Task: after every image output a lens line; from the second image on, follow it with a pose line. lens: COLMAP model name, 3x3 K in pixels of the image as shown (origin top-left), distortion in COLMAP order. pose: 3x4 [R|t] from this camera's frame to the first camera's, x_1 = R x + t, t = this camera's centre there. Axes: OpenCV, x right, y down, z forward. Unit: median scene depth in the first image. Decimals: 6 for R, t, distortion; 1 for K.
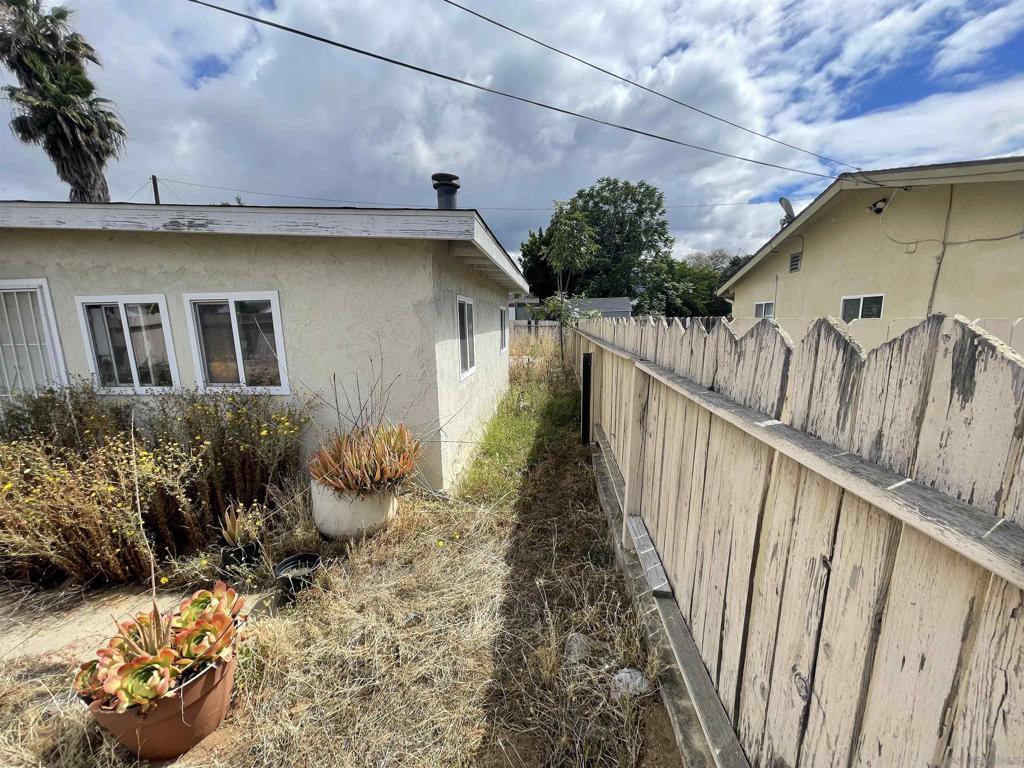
lens RADIAL K [[412.9, 0, 511.7], [0, 412.9, 385.1], [0, 0, 1]] dist [0.003570, -0.000795]
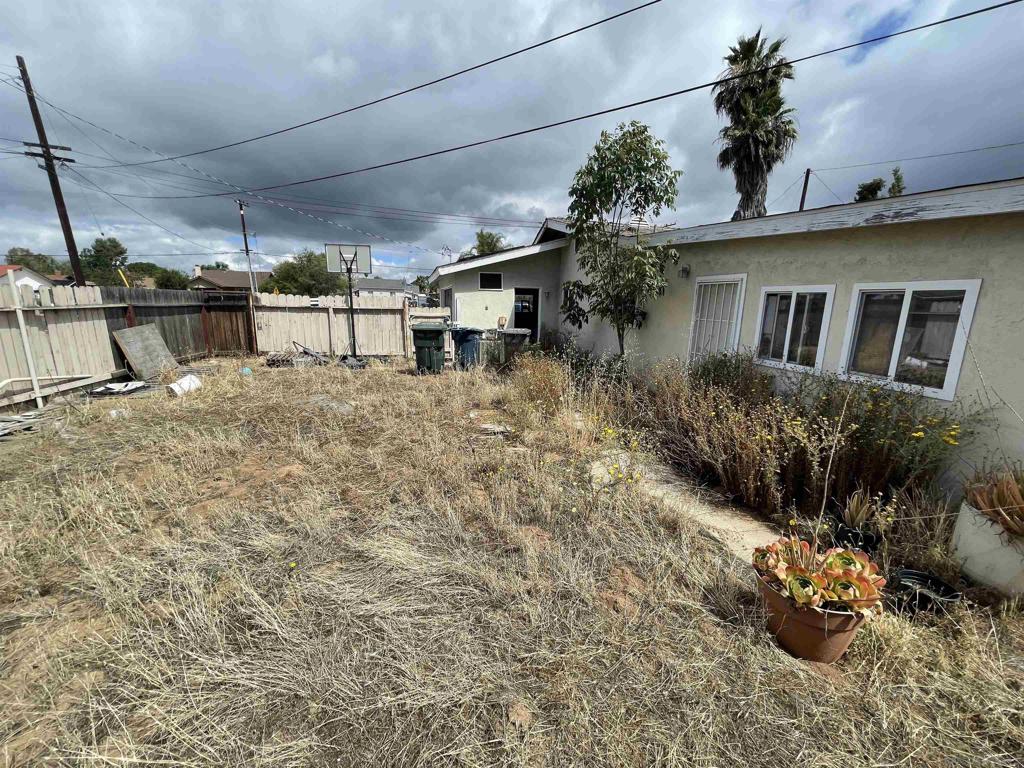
lens RADIAL K [[412.9, 0, 510.1], [0, 412.9, 389.4], [0, 0, 1]] dist [0.003570, -0.000795]
pose [[0.327605, 0.224428, -0.917773, -0.053377], [-0.184865, 0.967829, 0.170679, 0.023327], [0.926553, 0.113749, 0.358554, -0.169482]]
